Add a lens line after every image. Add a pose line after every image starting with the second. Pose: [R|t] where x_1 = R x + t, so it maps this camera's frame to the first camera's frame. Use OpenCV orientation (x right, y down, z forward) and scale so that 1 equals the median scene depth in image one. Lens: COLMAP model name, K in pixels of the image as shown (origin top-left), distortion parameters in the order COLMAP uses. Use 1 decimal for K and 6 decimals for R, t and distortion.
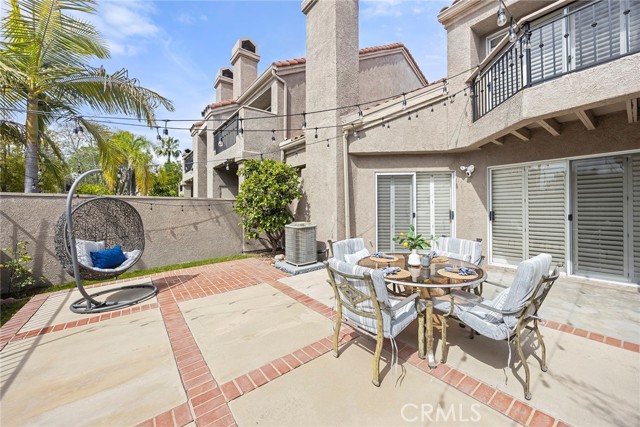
lens RADIAL K [[245.6, 0, 321.8], [0, 245.6, 209.3], [0, 0, 1]] dist [-0.003750, 0.000149]
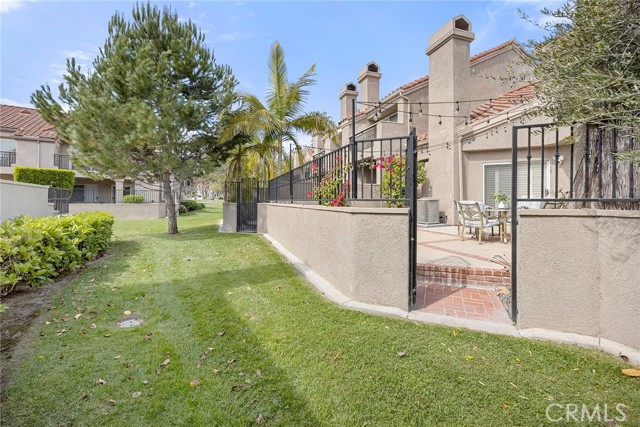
lens RADIAL K [[276.9, 0, 318.8], [0, 276.9, 199.8], [0, 0, 1]] dist [0.001581, 0.000164]
pose [[0.943528, 0.002541, -0.331283, -0.150906], [-0.007382, 0.999884, -0.013356, 0.091519], [0.331211, 0.015047, 0.943437, -0.836075]]
